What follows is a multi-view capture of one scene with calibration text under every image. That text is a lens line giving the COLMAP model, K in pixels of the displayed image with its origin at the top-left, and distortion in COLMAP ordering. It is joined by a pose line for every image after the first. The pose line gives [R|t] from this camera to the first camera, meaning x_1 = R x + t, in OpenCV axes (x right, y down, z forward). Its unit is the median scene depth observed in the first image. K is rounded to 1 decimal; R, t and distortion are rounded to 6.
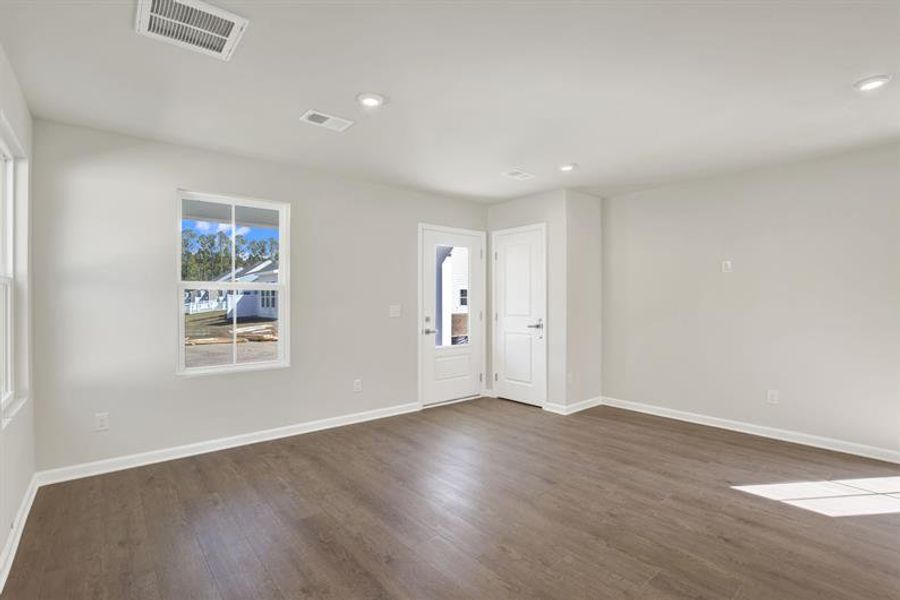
lens RADIAL K [[425.0, 0, 476.7], [0, 425.0, 299.3], [0, 0, 1]] dist [-0.021921, -0.000087]
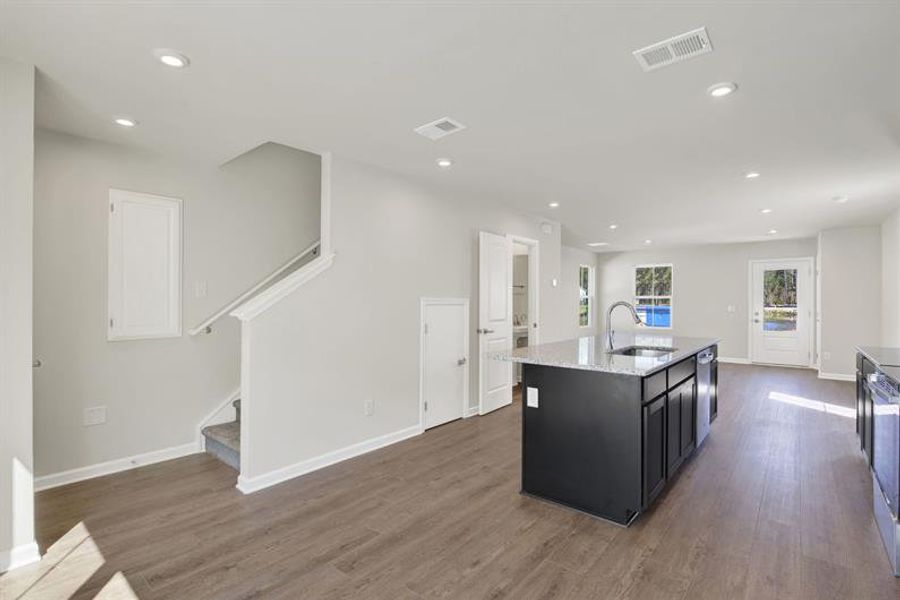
lens RADIAL K [[441.7, 0, 450.0], [0, 441.7, 300.0], [0, 0, 1]] dist [-0.018189, 0.000203]
pose [[0.160753, -0.013776, -0.986899, 1.510619], [-0.009079, 0.999840, -0.015436, 0.030416], [0.986953, 0.011441, 0.160602, -0.555219]]
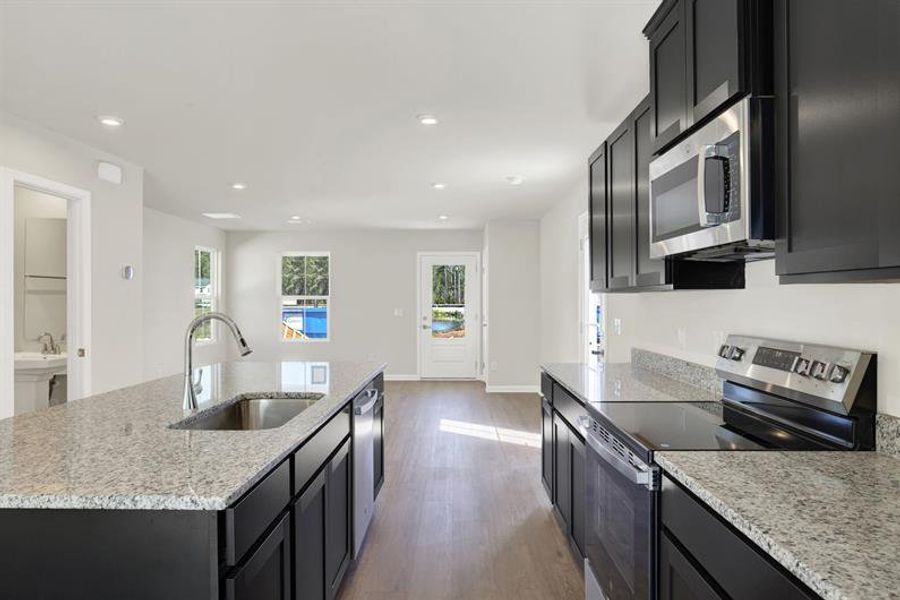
lens RADIAL K [[441.7, 0, 450.0], [0, 441.7, 300.0], [0, 0, 1]] dist [-0.018189, 0.000203]
pose [[0.757381, -0.007633, -0.652928, 0.952497], [0.003141, 0.999963, -0.008047, -0.001765], [0.652965, 0.004044, 0.757377, -0.077426]]
